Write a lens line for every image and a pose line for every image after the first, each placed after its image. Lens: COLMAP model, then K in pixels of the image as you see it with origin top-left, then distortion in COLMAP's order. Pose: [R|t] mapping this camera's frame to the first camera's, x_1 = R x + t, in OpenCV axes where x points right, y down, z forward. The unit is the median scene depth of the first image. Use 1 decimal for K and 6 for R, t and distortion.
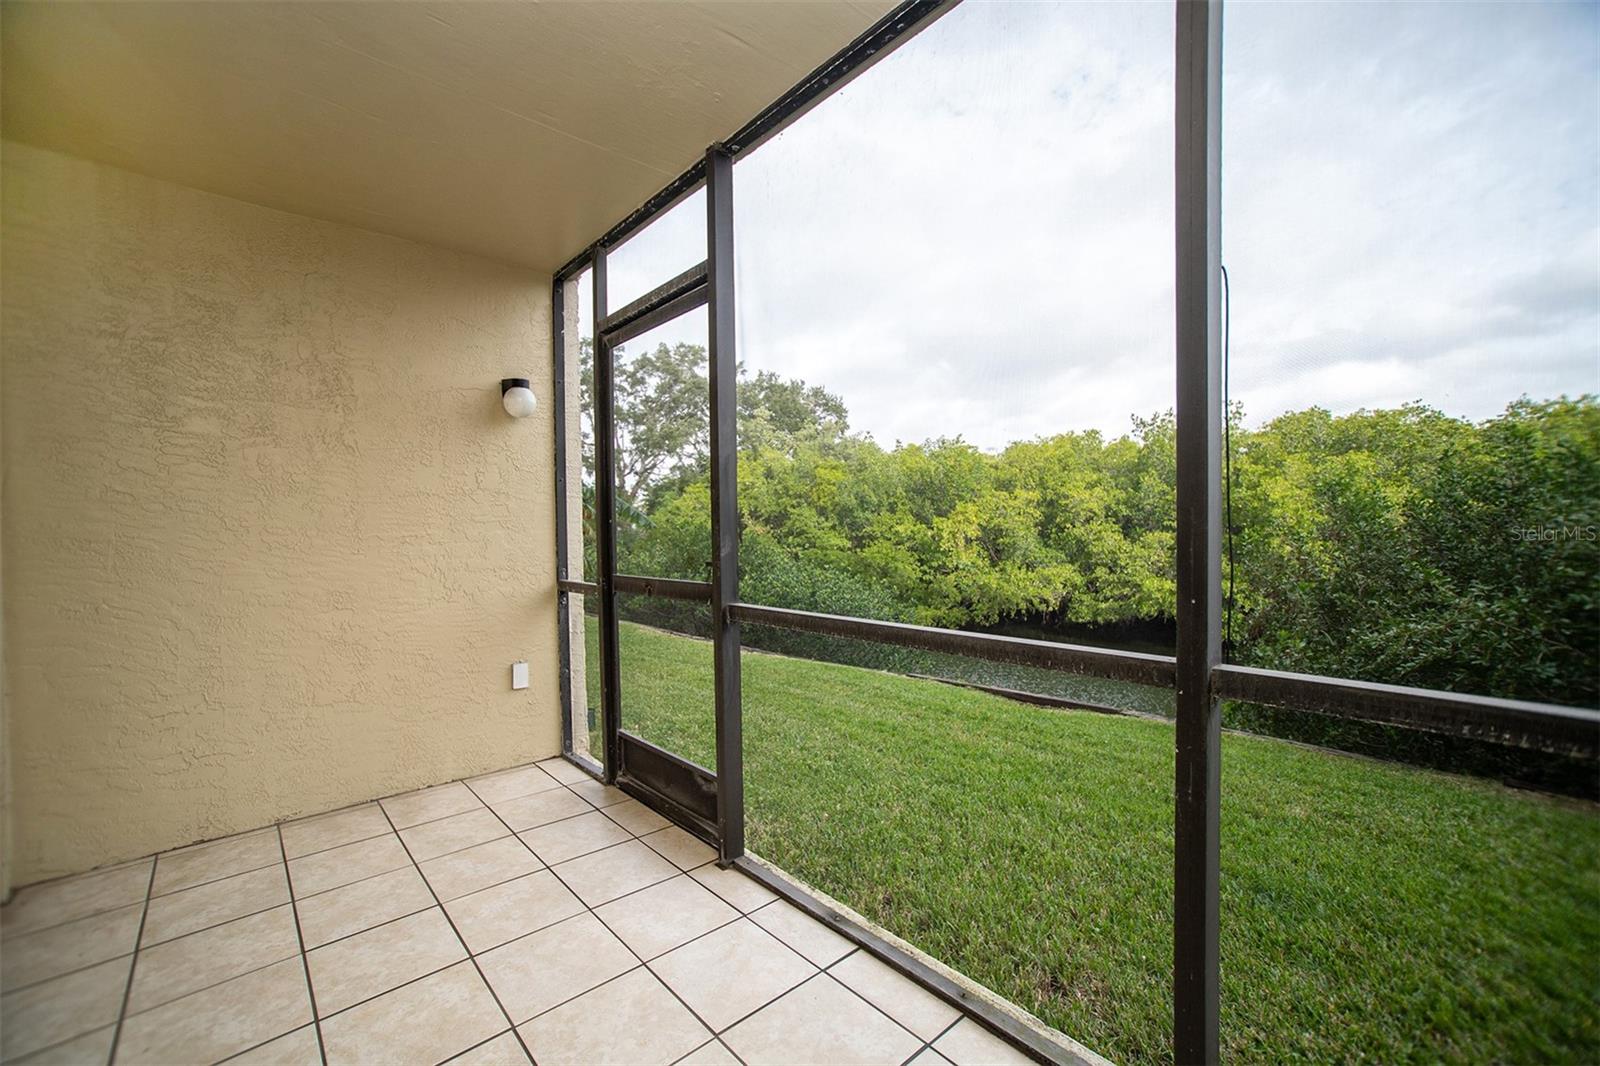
lens RADIAL K [[669.7, 0, 793.4], [0, 669.7, 542.6], [0, 0, 1]] dist [0.025046, 0.000254]
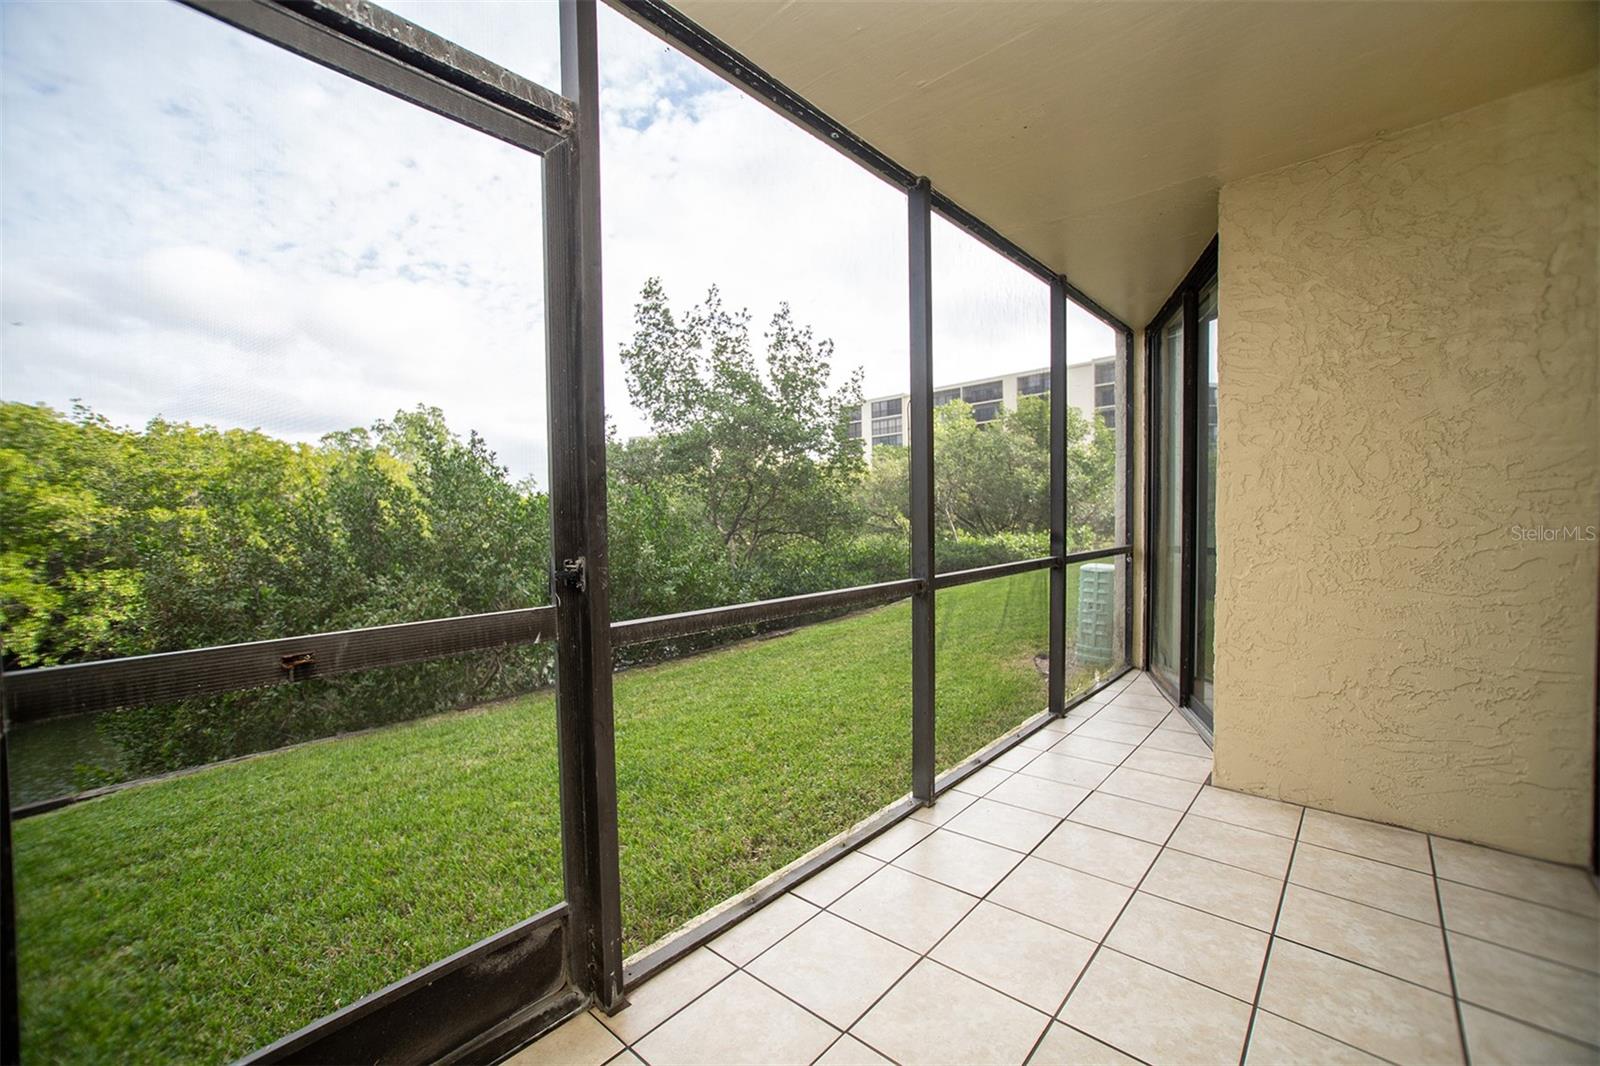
lens RADIAL K [[669.7, 0, 793.4], [0, 669.7, 542.6], [0, 0, 1]] dist [0.025046, 0.000254]
pose [[-0.108992, -0.021706, 0.993806, -0.765365], [0.040292, 0.998843, 0.026235, -0.006389], [-0.993226, 0.042902, -0.107992, 0.831811]]
